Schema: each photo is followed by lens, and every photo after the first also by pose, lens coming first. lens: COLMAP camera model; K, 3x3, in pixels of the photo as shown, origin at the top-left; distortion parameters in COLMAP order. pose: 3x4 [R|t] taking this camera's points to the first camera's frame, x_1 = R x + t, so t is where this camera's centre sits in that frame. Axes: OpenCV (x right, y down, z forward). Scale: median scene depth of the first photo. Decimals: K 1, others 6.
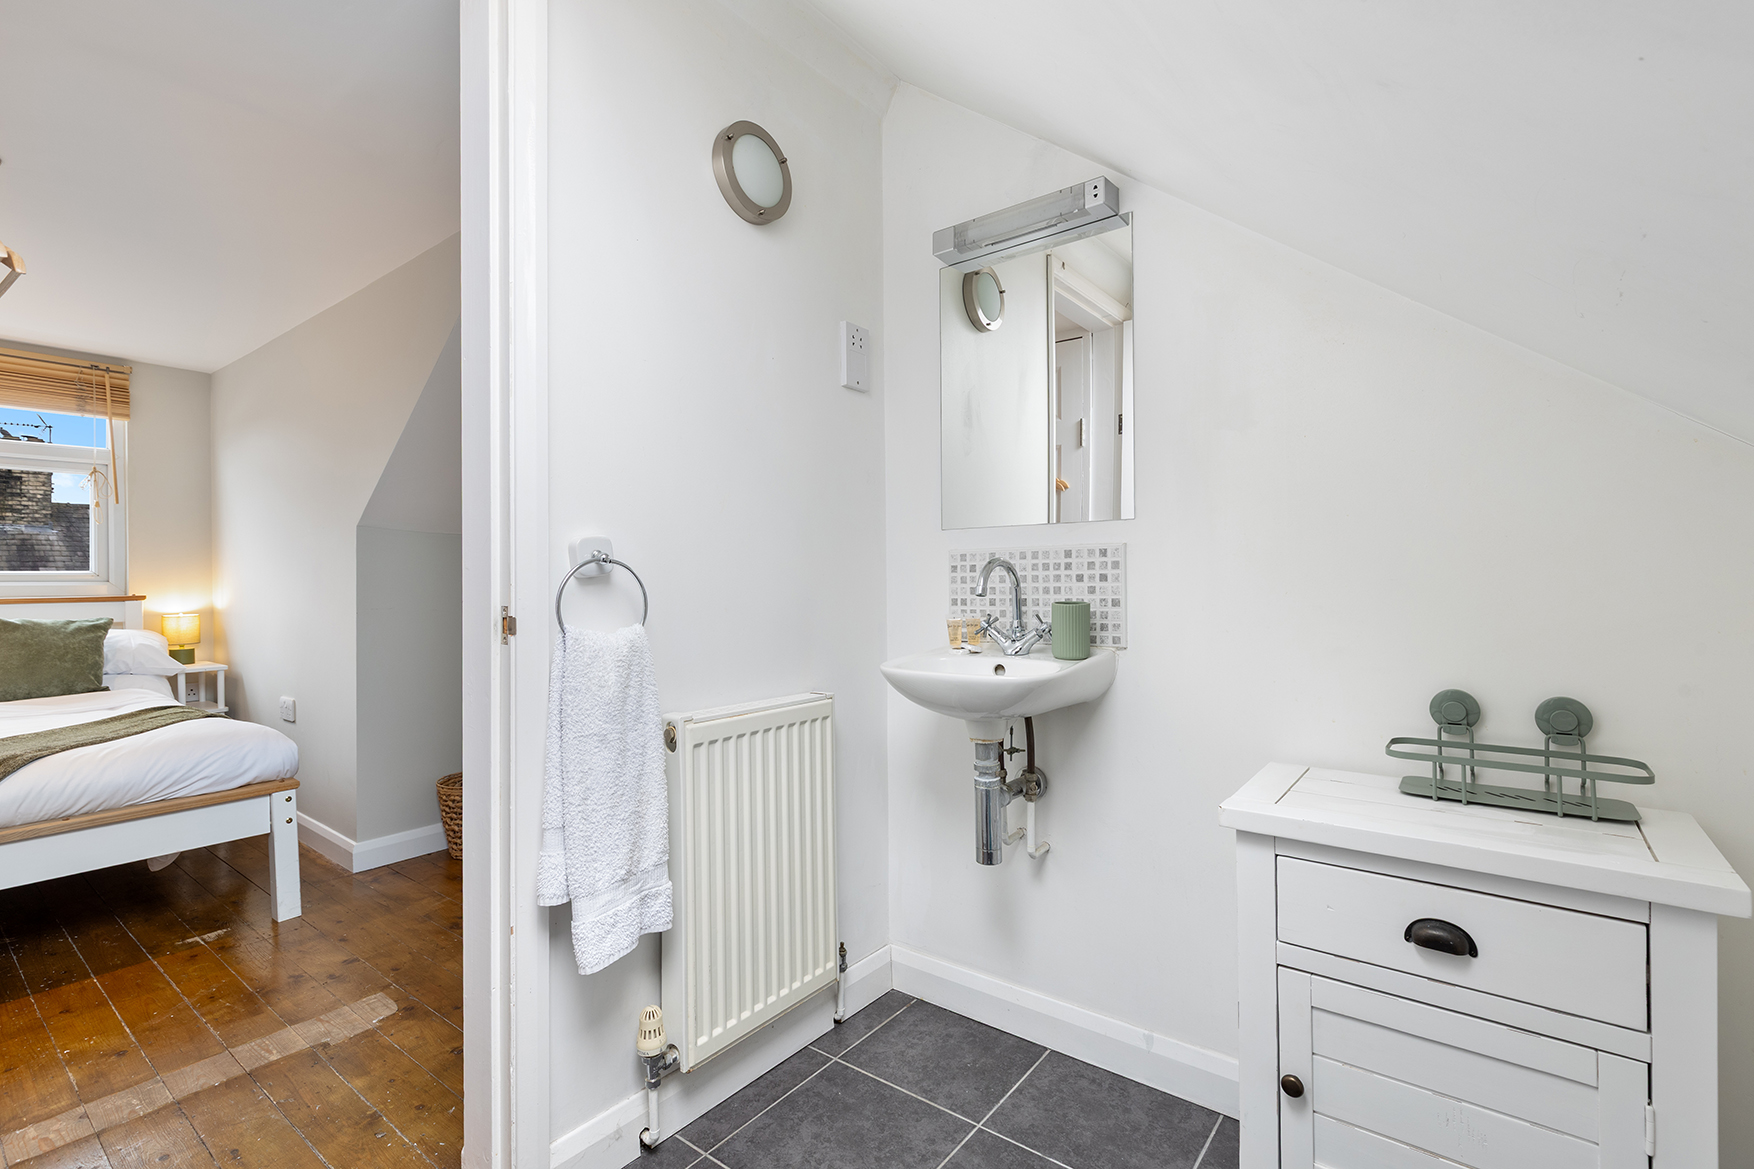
lens RADIAL K [[794.9, 0, 882.4], [0, 794.9, 587.4], [0, 0, 1]] dist [0.003149, 0.001134]
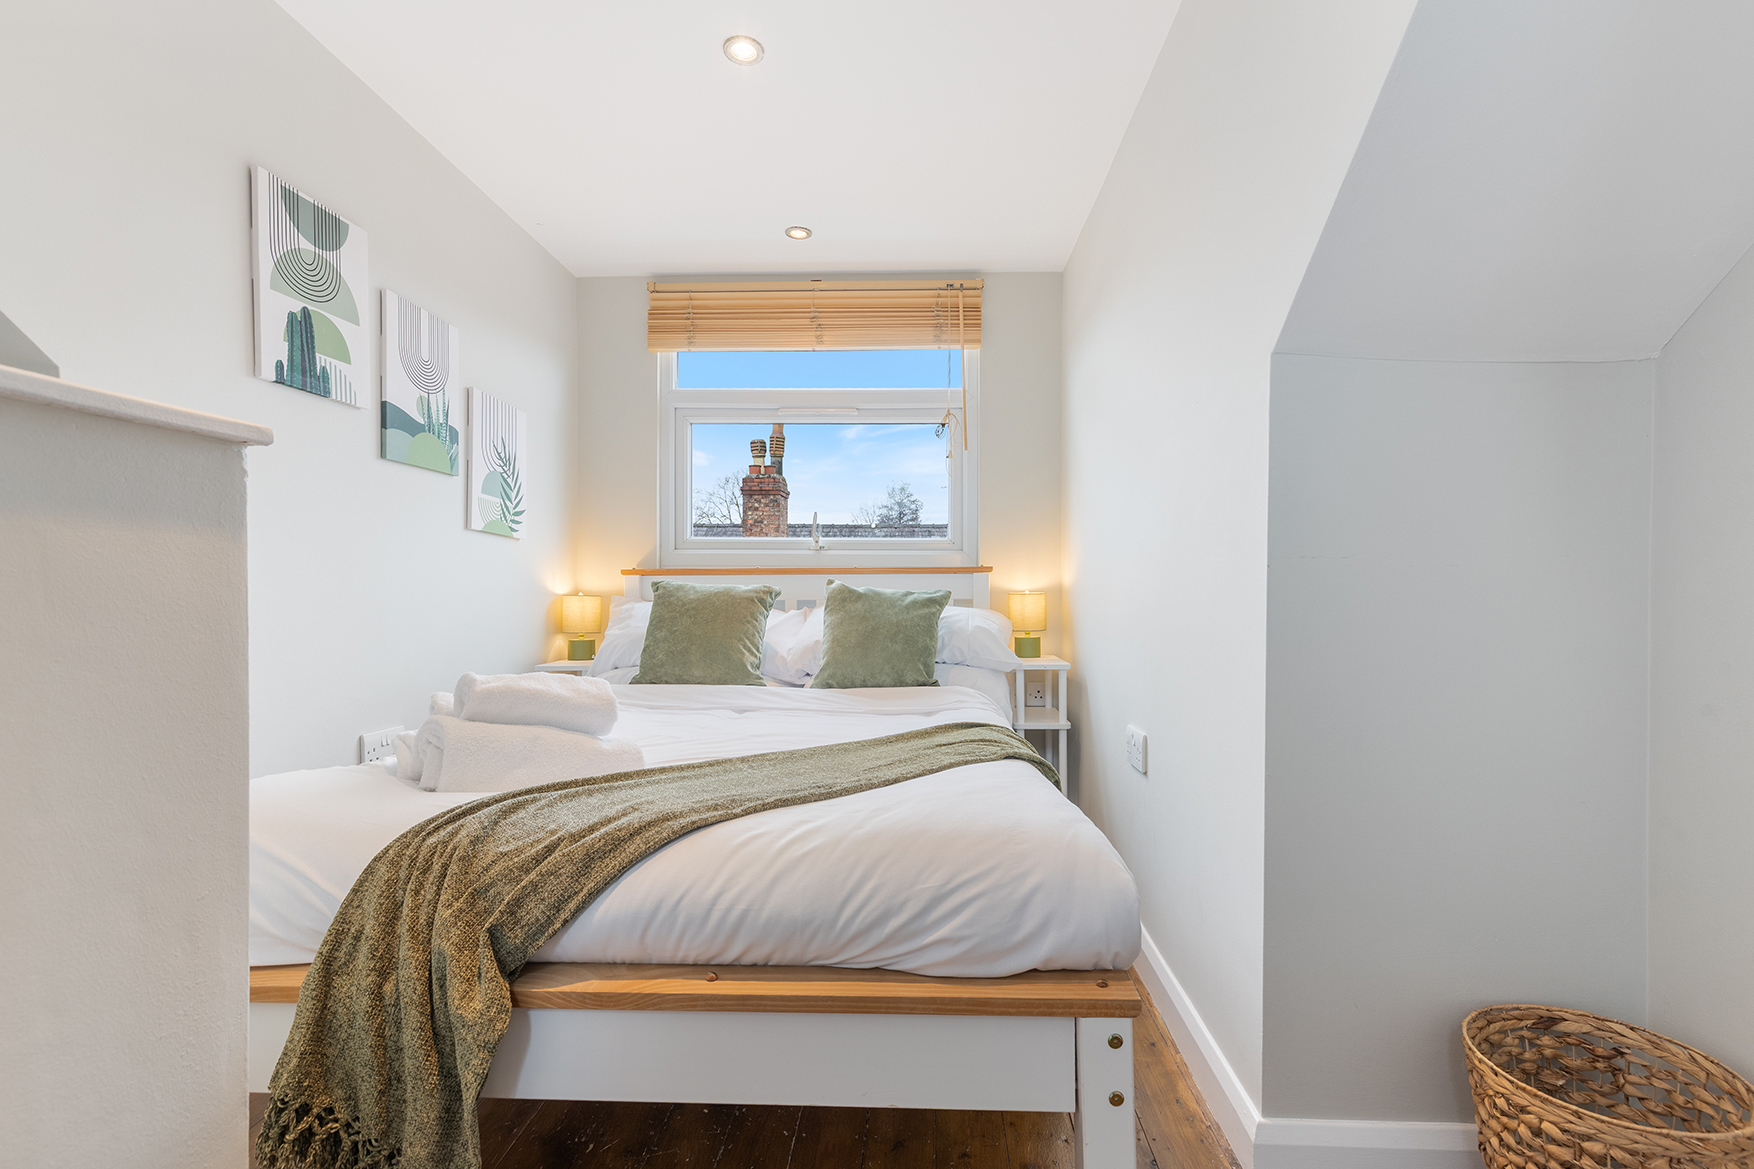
lens RADIAL K [[794.9, 0, 882.4], [0, 794.9, 587.4], [0, 0, 1]] dist [0.003149, 0.001134]
pose [[0.561800, 0.001743, -0.827271, -0.366295], [-0.014345, 0.999868, -0.007635, 0.041717], [0.827149, 0.016156, 0.561751, 0.512275]]
